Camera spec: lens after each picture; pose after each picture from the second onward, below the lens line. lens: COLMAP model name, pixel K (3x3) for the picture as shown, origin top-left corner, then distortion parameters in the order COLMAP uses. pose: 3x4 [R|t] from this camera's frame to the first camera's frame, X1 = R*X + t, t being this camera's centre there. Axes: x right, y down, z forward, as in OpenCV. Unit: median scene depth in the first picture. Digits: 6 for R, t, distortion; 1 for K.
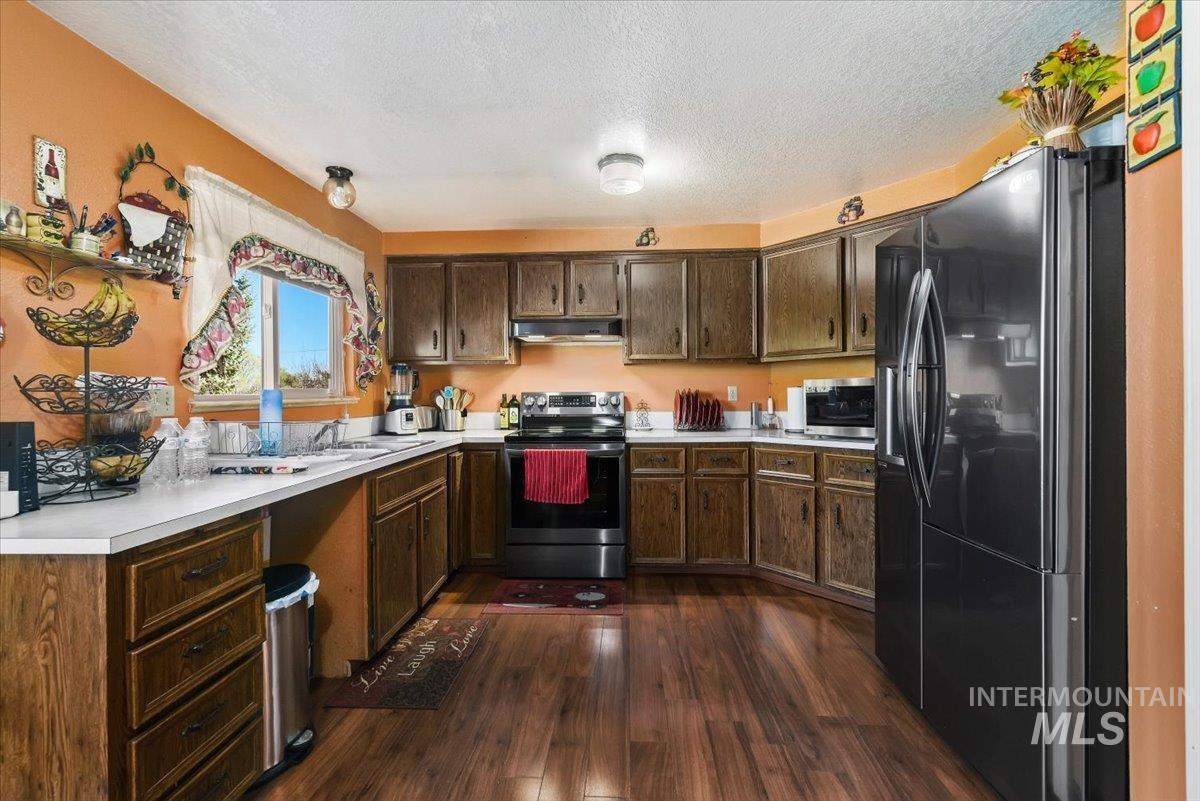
lens RADIAL K [[515.7, 0, 597.7], [0, 515.7, 400.4], [0, 0, 1]] dist [-0.004446, -0.000432]
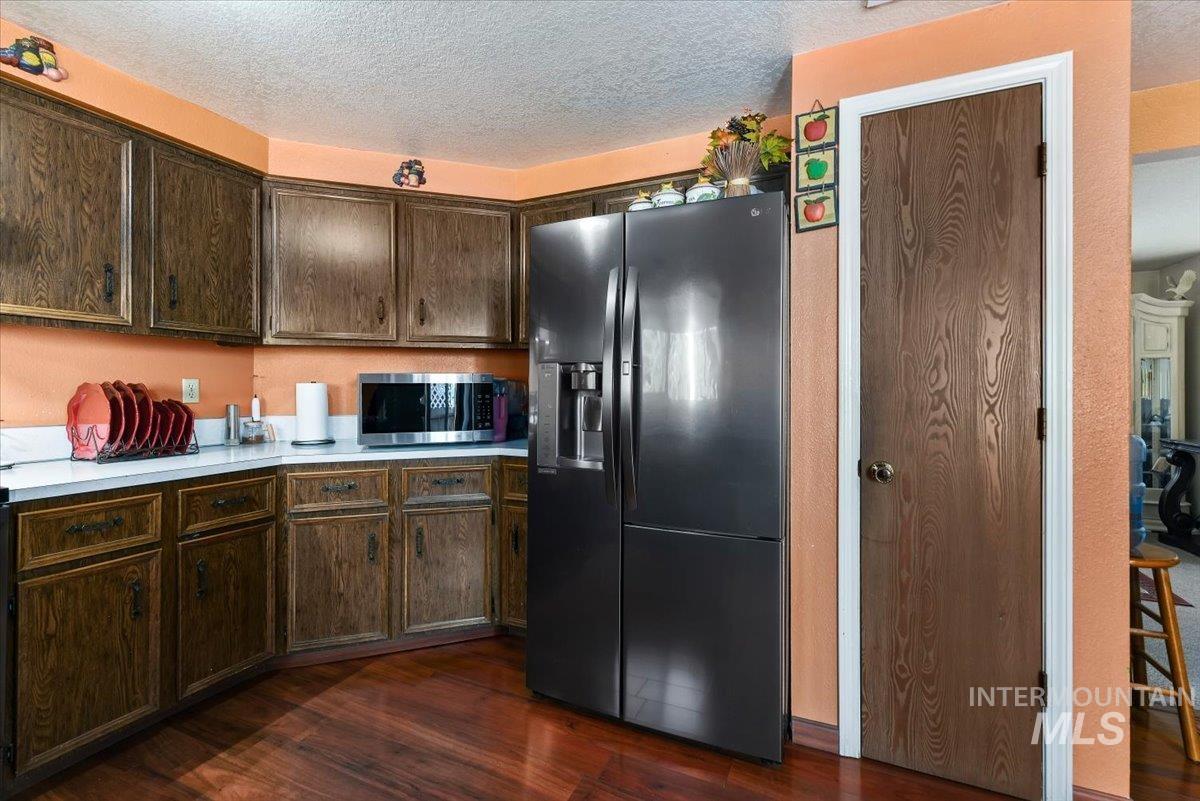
lens RADIAL K [[515.7, 0, 603.9], [0, 515.7, 393.4], [0, 0, 1]] dist [-0.004446, -0.000432]
pose [[0.356864, 0.003499, 0.934150, -0.170748], [0.007262, 0.999952, -0.006520, -0.003303], [-0.934128, 0.009110, 0.356822, 0.396971]]
